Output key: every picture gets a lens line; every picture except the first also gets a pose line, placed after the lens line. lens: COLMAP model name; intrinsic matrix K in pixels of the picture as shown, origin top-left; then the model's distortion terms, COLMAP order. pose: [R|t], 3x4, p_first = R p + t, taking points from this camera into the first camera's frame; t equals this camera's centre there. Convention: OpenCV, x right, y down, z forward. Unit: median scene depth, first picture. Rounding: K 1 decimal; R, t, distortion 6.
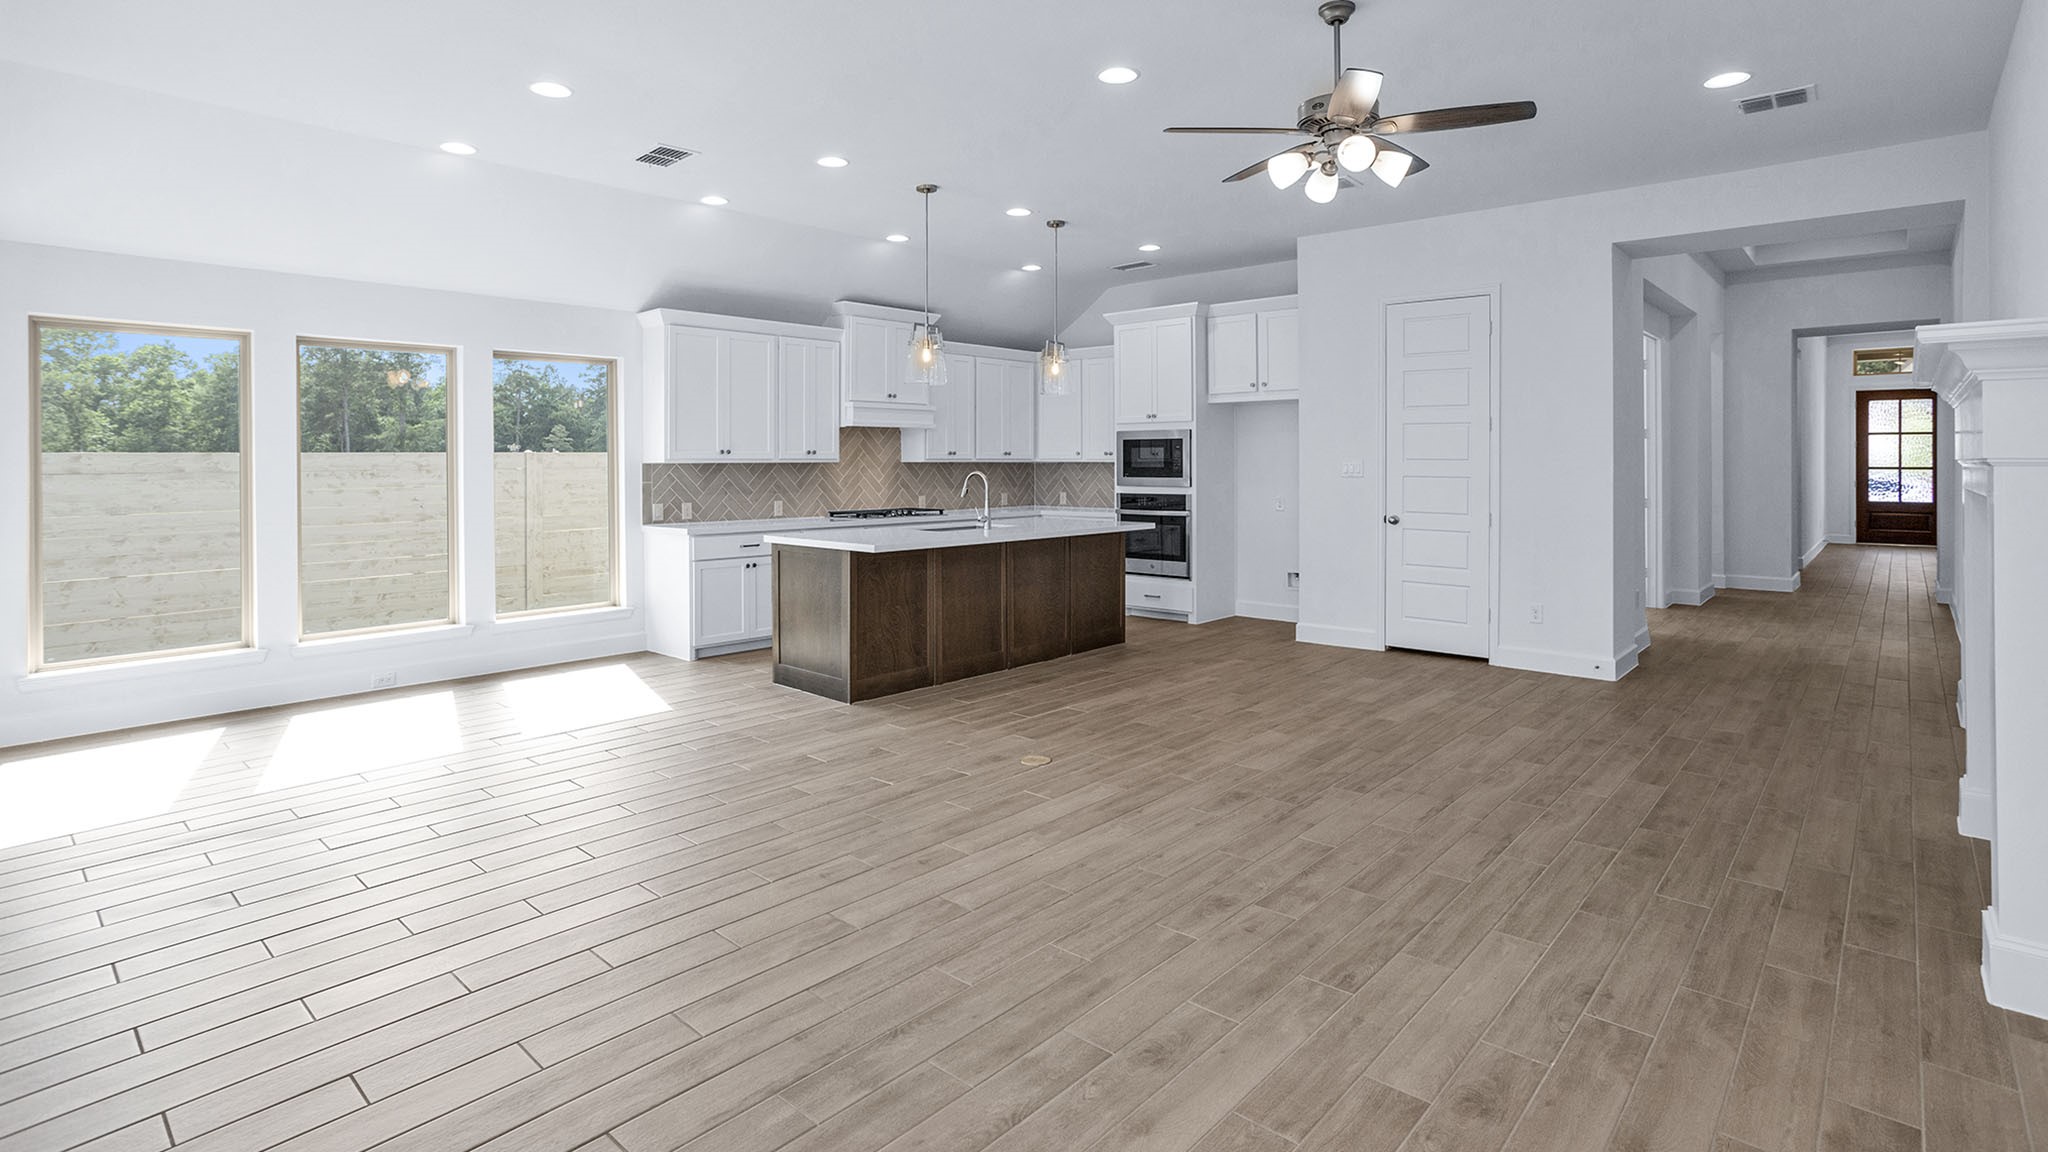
lens RADIAL K [[980.7, 0, 1028.0], [0, 980.7, 489.0], [0, 0, 1]] dist [-0.056715, 0.033548]
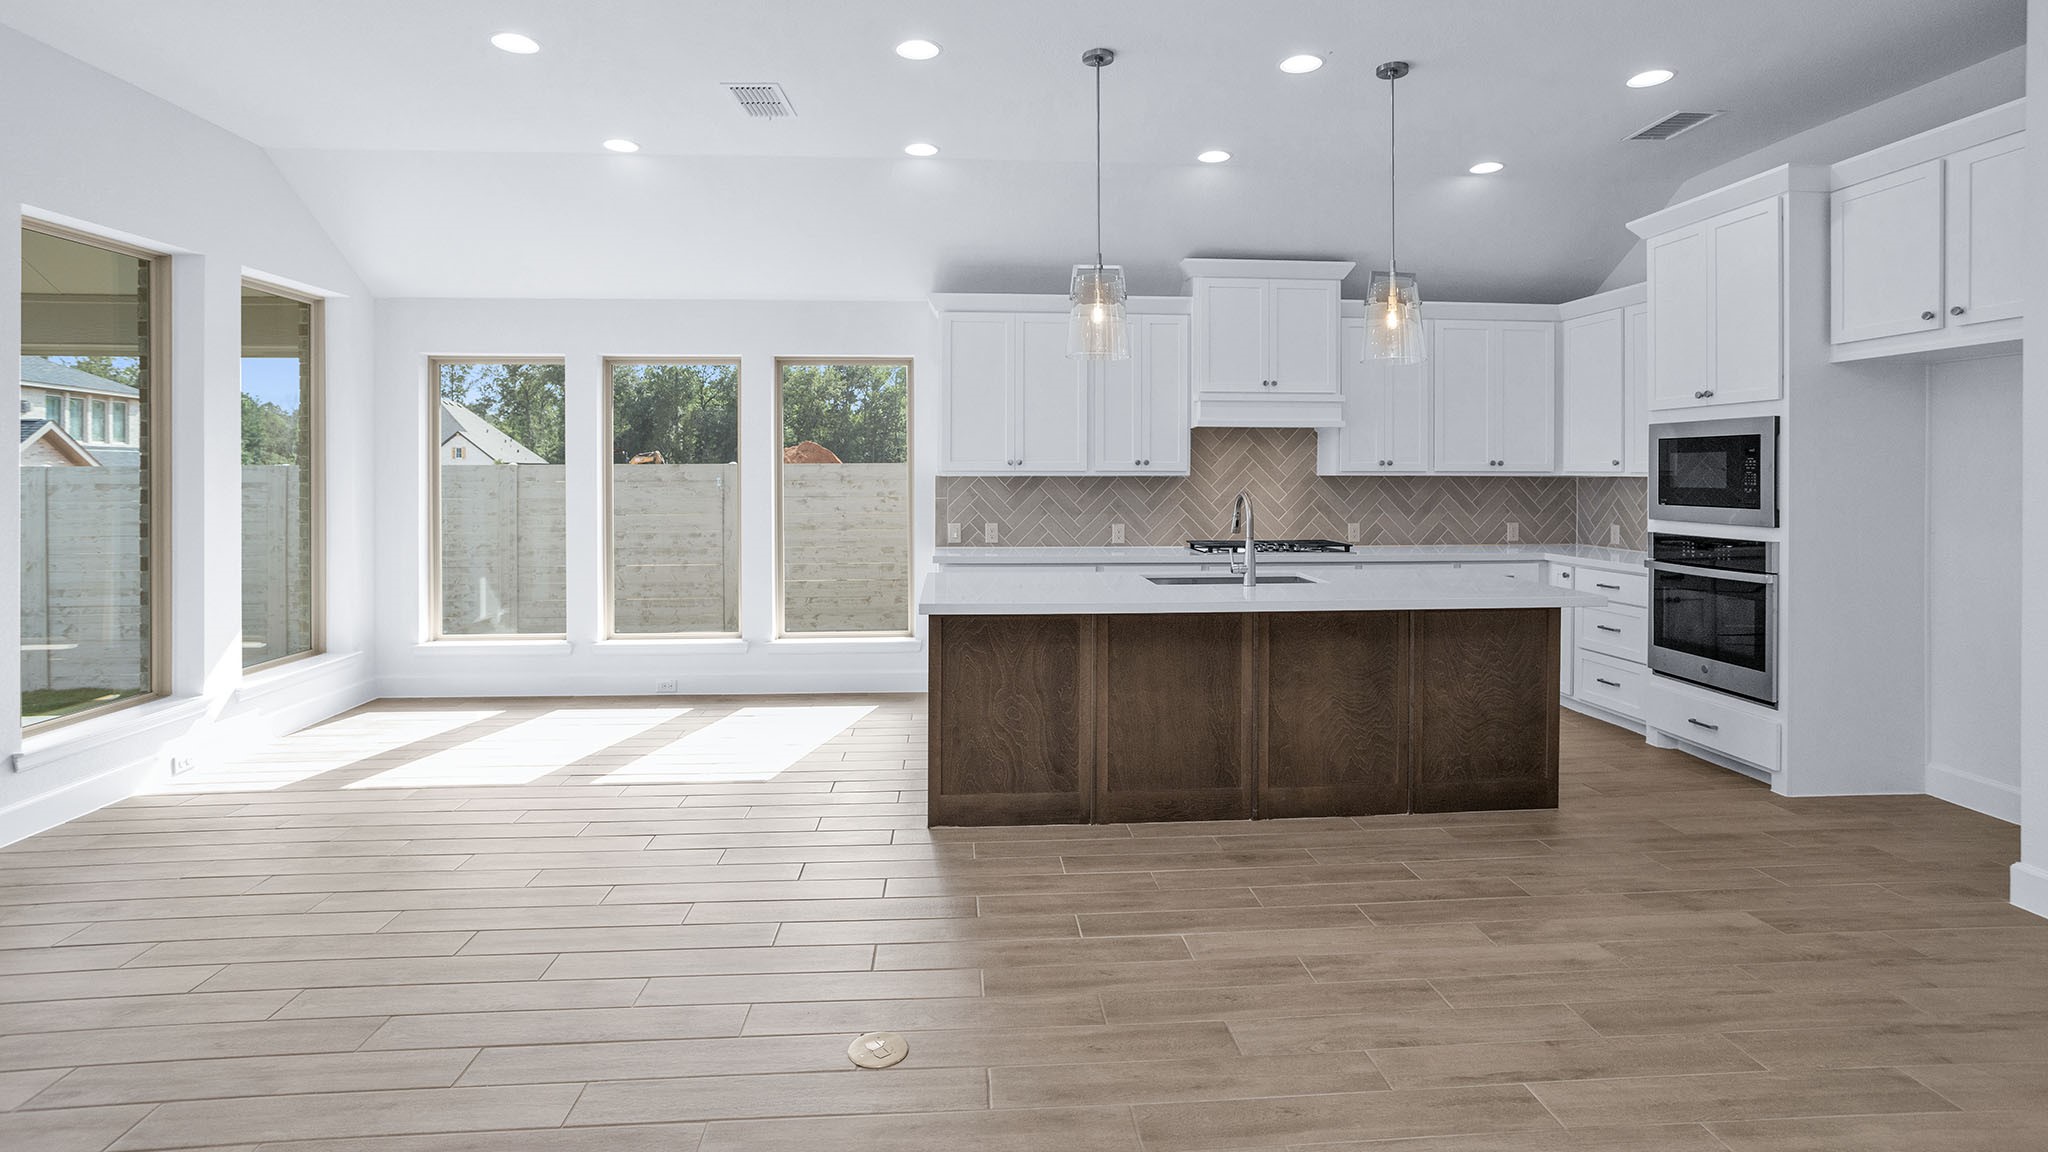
lens RADIAL K [[980.7, 0, 1028.0], [0, 980.7, 489.0], [0, 0, 1]] dist [-0.056715, 0.033548]
pose [[0.726975, 0.015550, -0.686488, 0.232161], [-0.021655, 0.999765, -0.000286, -0.014231], [0.686322, 0.015074, 0.727141, 0.373575]]
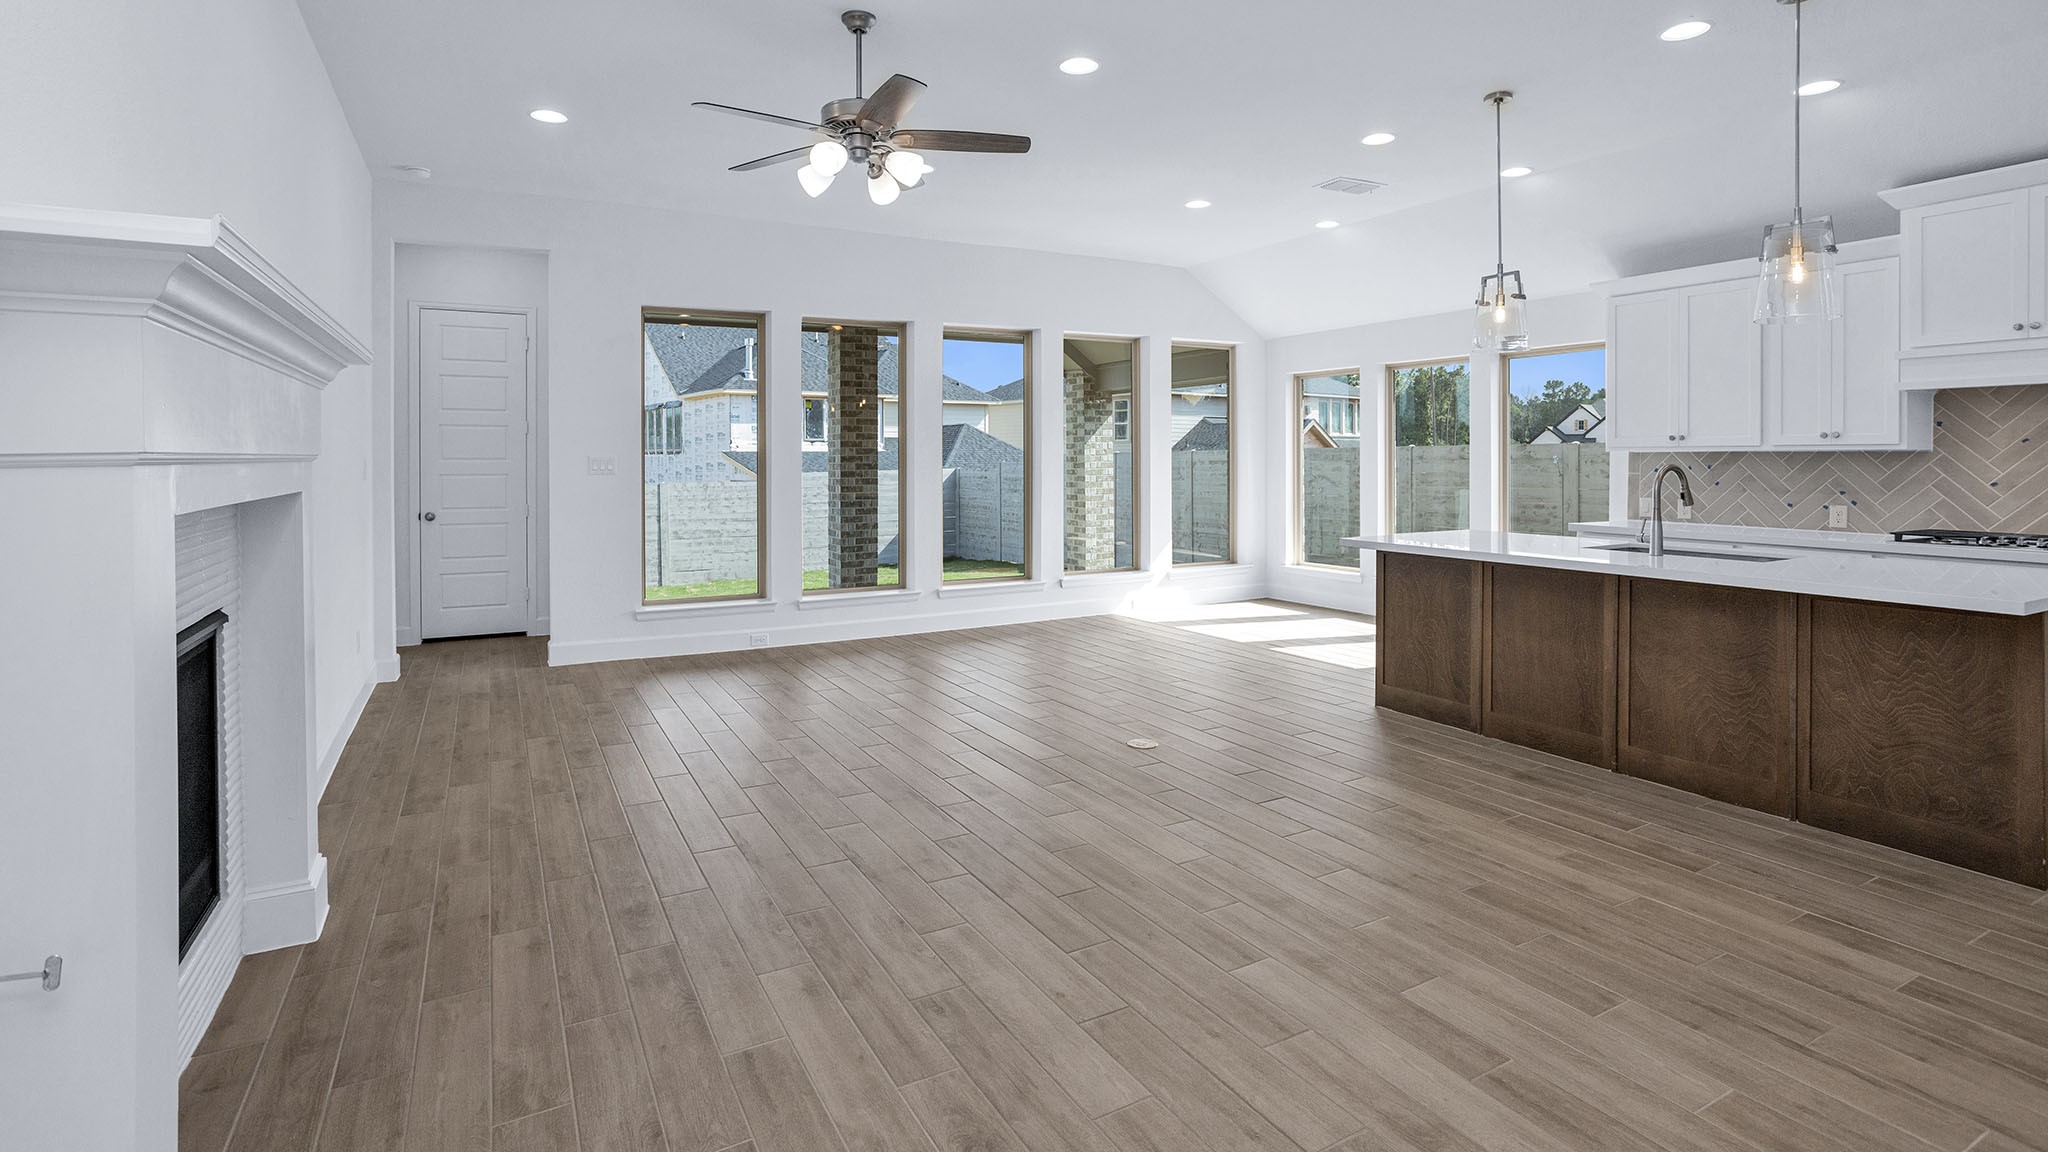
lens RADIAL K [[980.7, 0, 1028.0], [0, 980.7, 489.0], [0, 0, 1]] dist [-0.056715, 0.033548]
pose [[-0.316619, 0.035326, -0.947895, 0.561273], [-0.020214, 0.998828, 0.043976, -0.017768], [0.948337, 0.033084, -0.315534, 0.667790]]
